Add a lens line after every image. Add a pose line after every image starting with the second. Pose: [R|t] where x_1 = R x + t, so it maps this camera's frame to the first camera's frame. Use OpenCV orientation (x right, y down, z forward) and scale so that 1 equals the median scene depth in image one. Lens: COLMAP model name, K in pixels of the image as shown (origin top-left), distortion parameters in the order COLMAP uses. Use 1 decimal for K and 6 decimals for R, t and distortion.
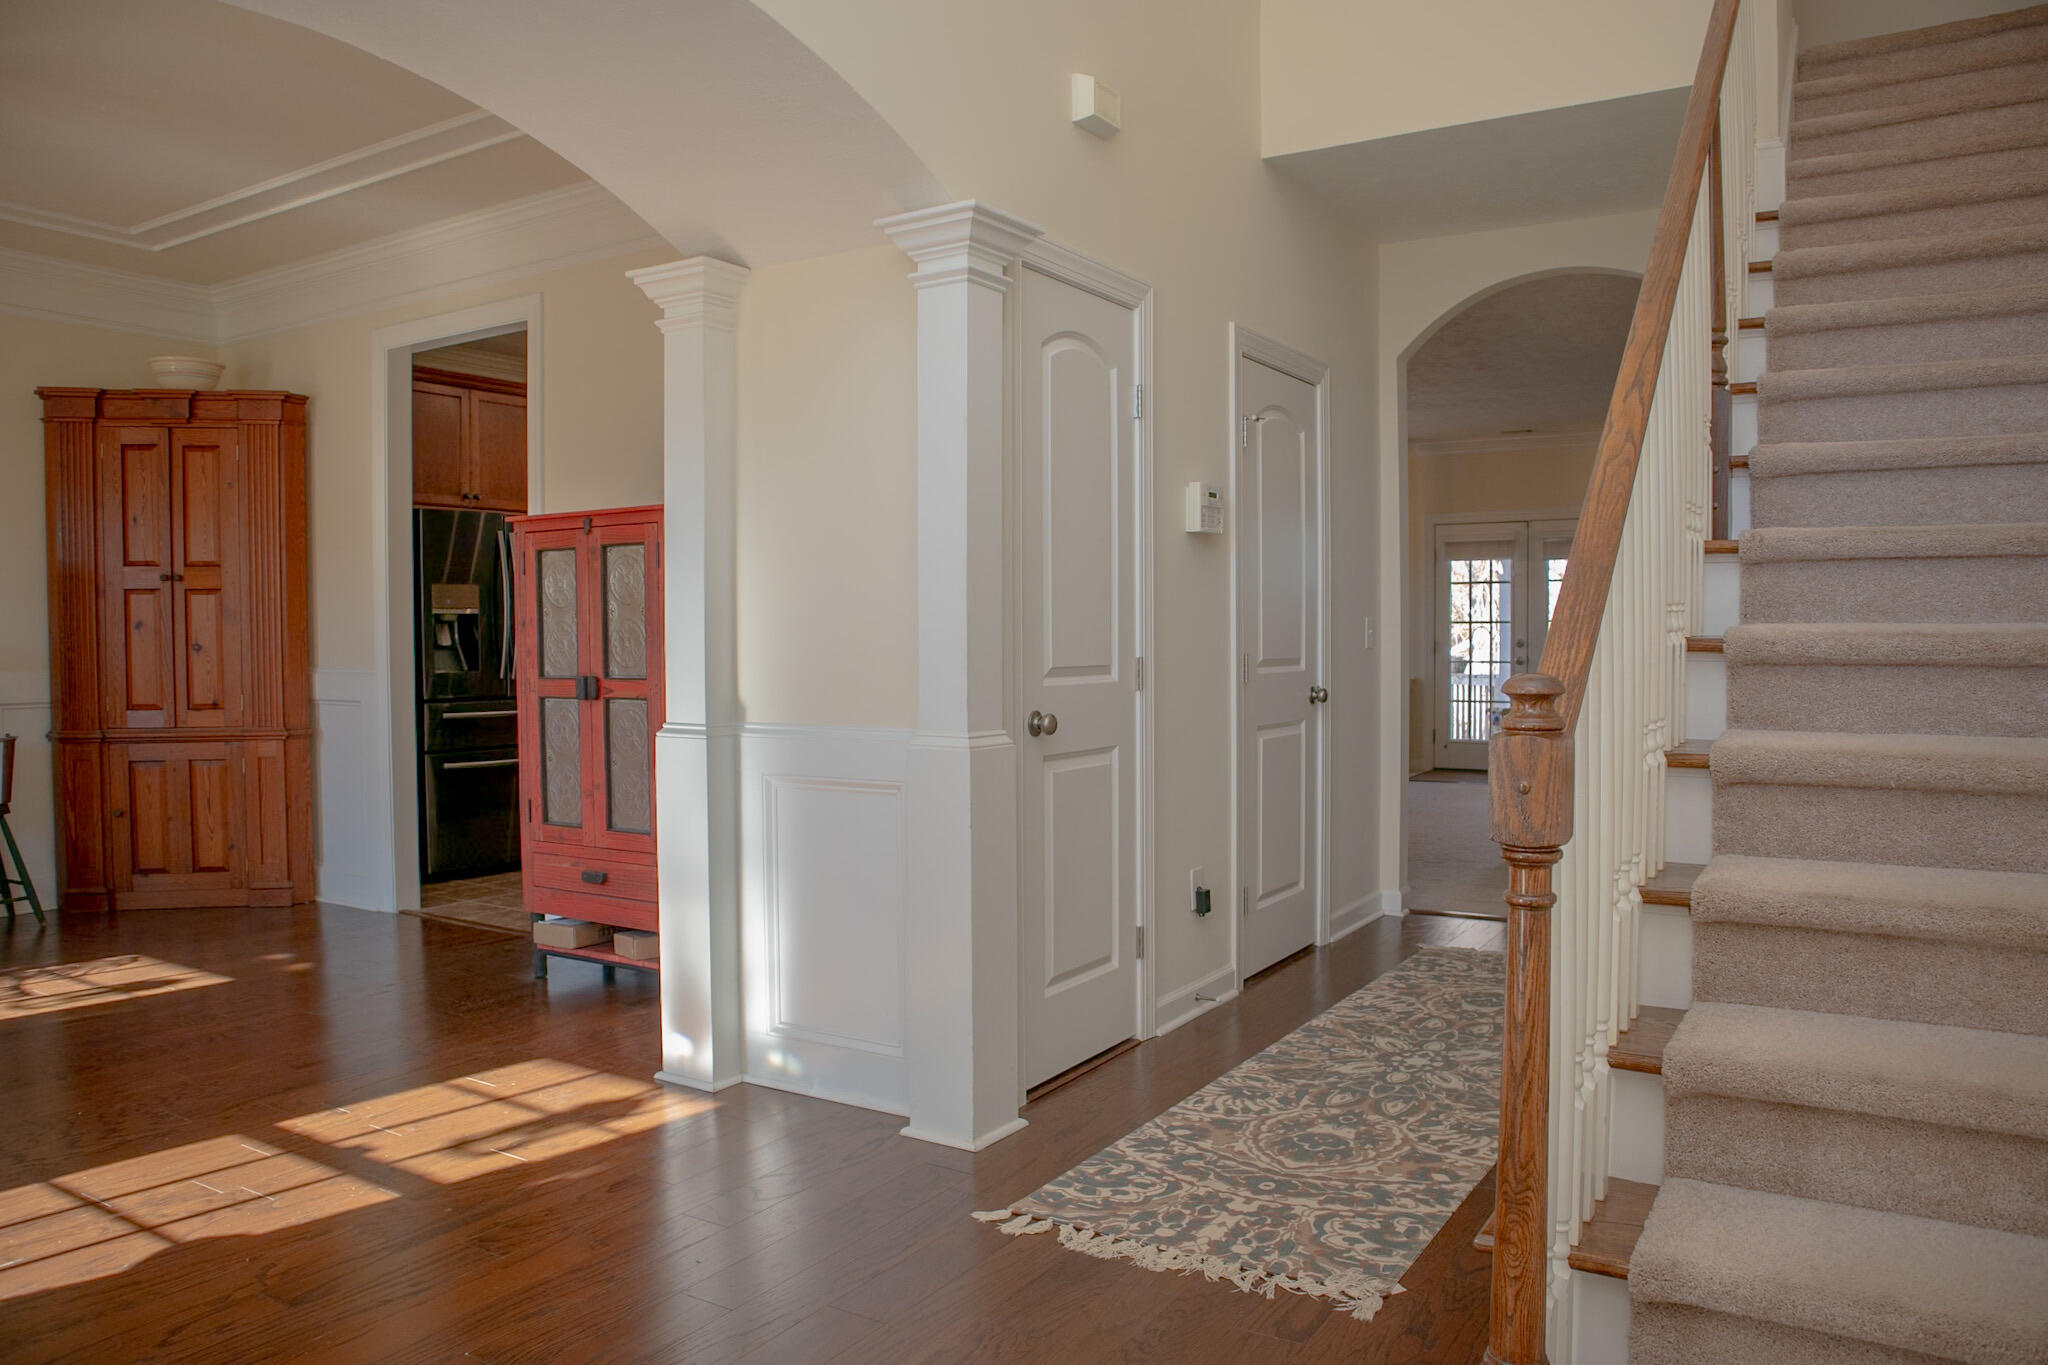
lens RADIAL K [[1462.6, 0, 1175.6], [0, 1462.6, 703.9], [0, 0, 1]] dist [-0.121738, 0.075142]
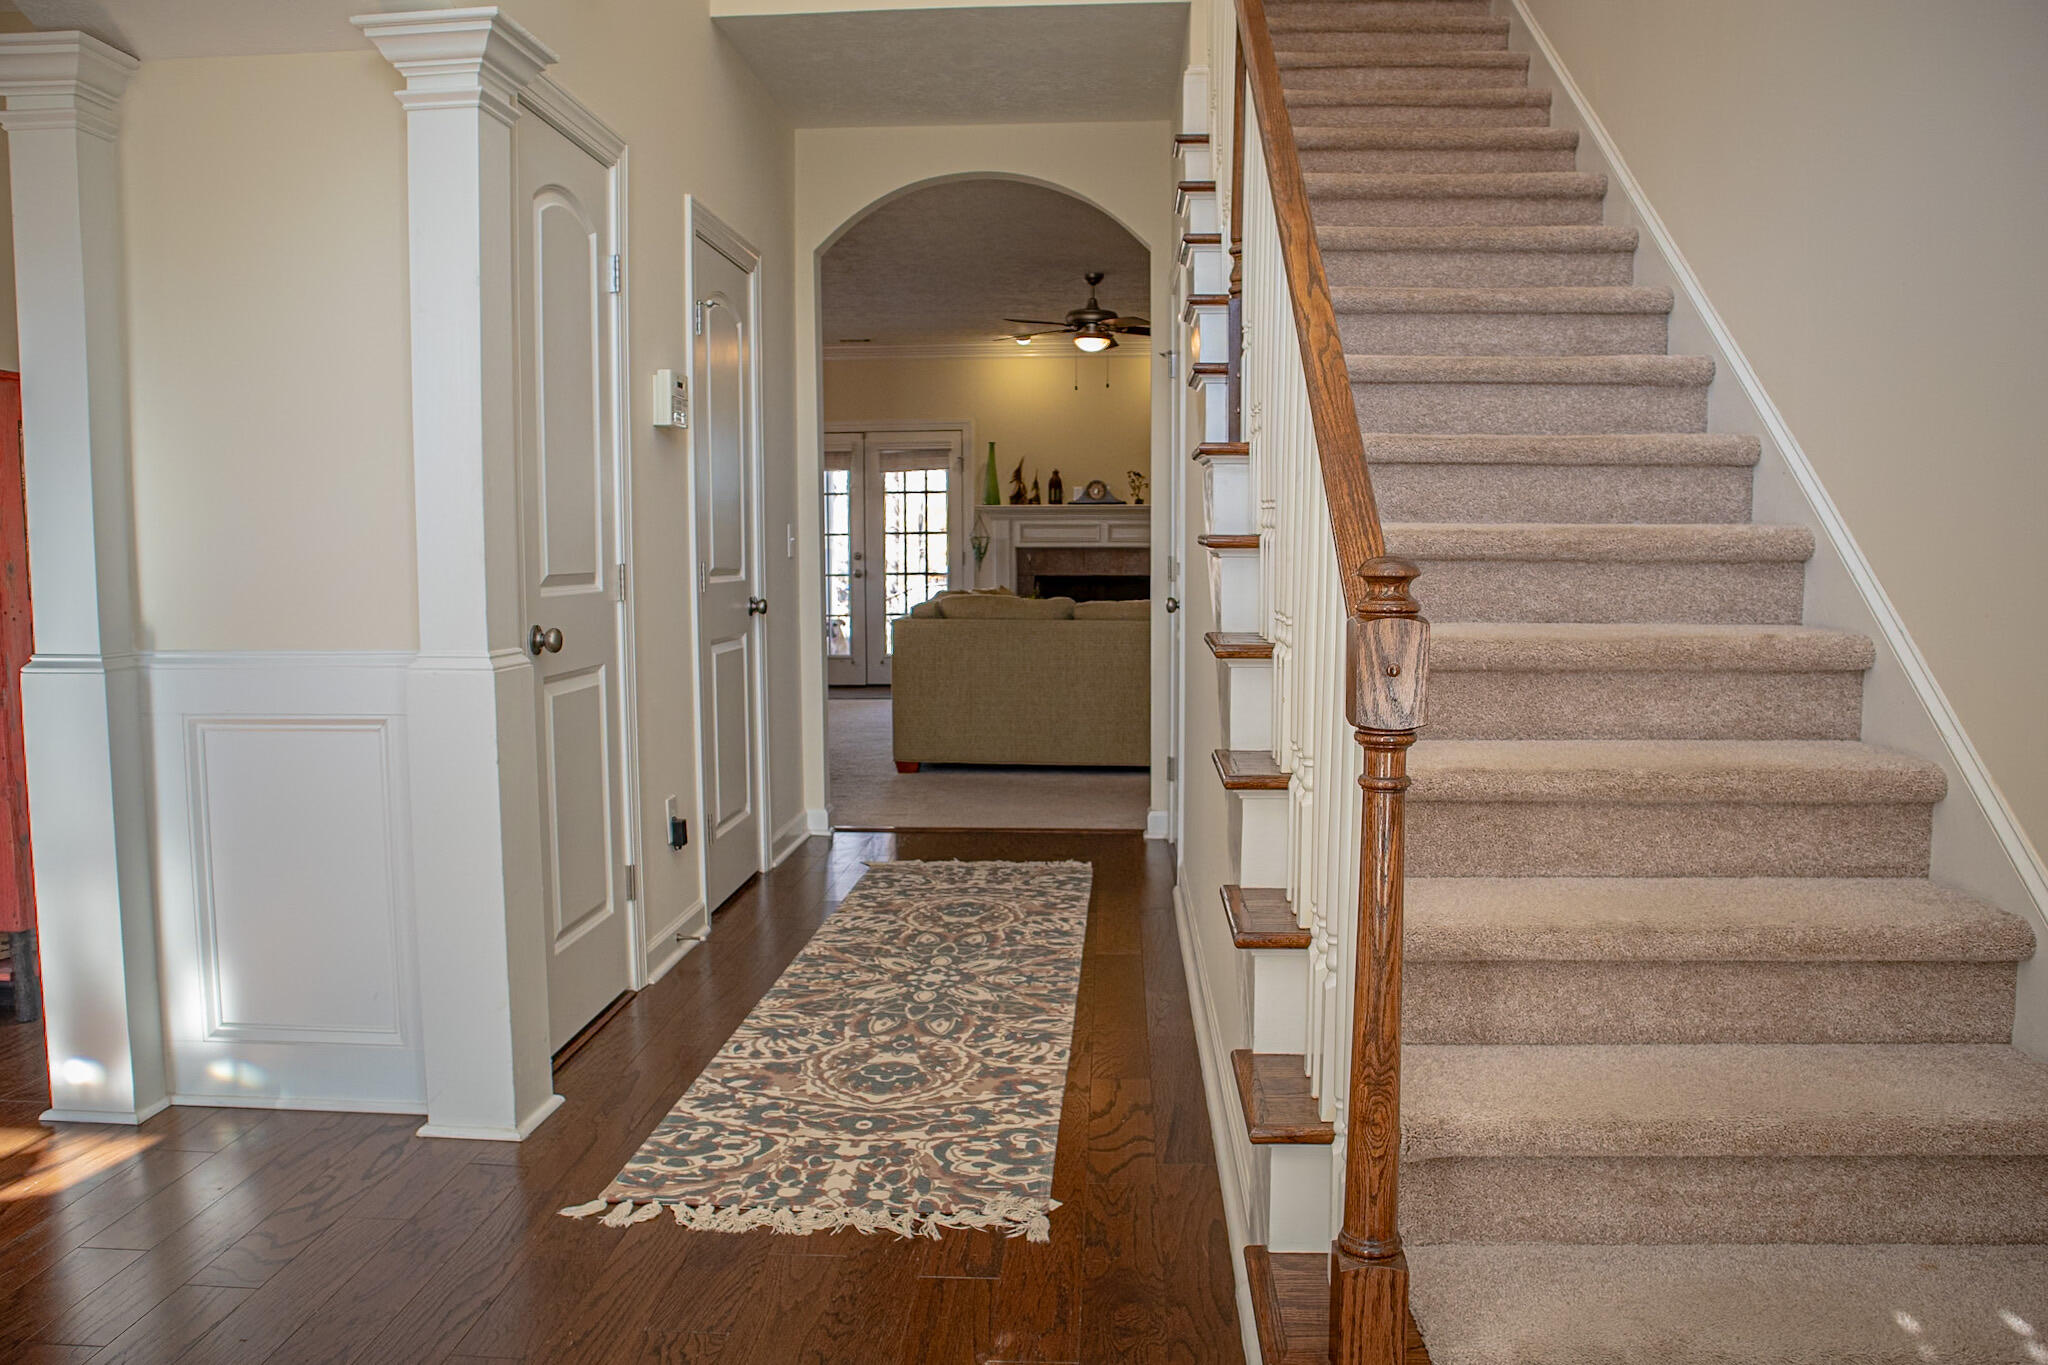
lens RADIAL K [[1462.6, 0, 1015.8], [0, 1462.6, 690.0], [0, 0, 1]] dist [-0.121738, 0.075142]
pose [[0.895575, -0.041758, 0.442946, -0.227599], [0.023017, 0.998601, 0.047605, 0.009384], [-0.444315, -0.032438, 0.895283, 0.115108]]
